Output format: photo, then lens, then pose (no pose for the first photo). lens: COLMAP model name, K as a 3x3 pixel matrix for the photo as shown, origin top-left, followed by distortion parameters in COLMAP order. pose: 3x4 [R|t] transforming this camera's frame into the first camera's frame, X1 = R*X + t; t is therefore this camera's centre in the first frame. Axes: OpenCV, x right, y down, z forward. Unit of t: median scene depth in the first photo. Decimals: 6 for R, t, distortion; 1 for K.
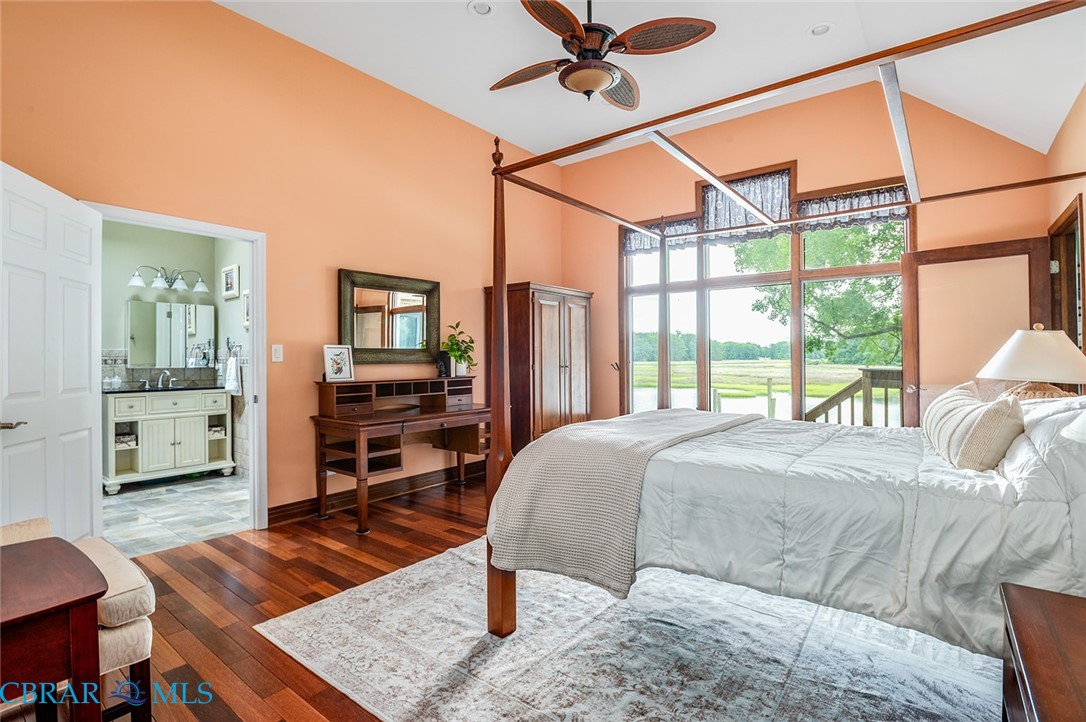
lens RADIAL K [[542.1, 0, 544.0], [0, 542.1, 356.5], [0, 0, 1]] dist [-0.011442, 0.000253]
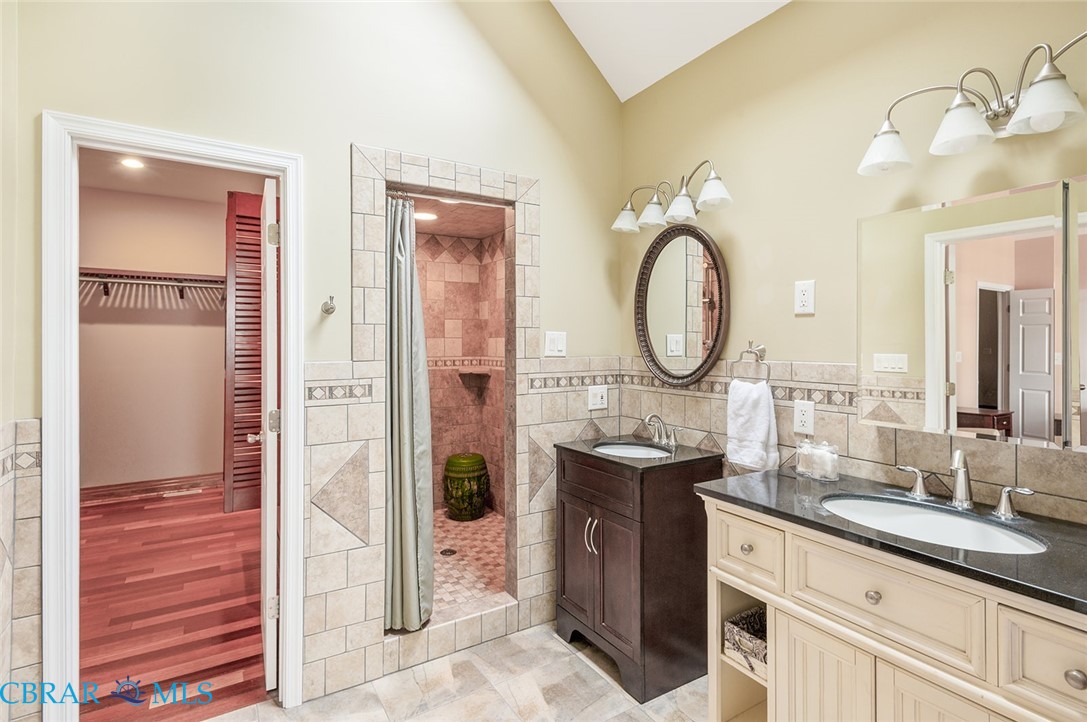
lens RADIAL K [[535.7, 0, 570.7], [0, 535.7, 341.0], [0, 0, 1]] dist [0.002149, -0.000492]
pose [[-0.313654, 0.005482, -0.949521, -0.385886], [0.004900, 0.999979, 0.004154, -0.029513], [0.949525, -0.003349, -0.313675, 0.893207]]
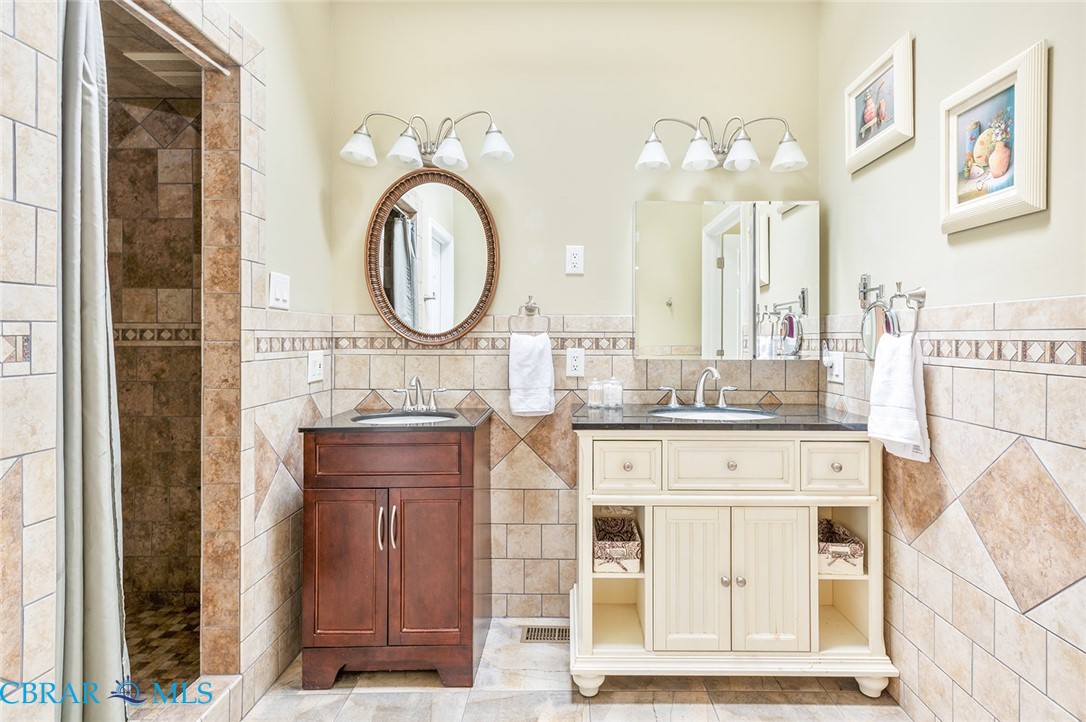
lens RADIAL K [[535.2, 0, 570.2], [0, 535.2, 341.1], [0, 0, 1]] dist [0.002149, -0.000492]
pose [[0.634618, 0.008290, -0.772782, -0.455149], [-0.000817, 0.999949, 0.010056, 0.003085], [0.772826, -0.005750, 0.634592, 0.658598]]
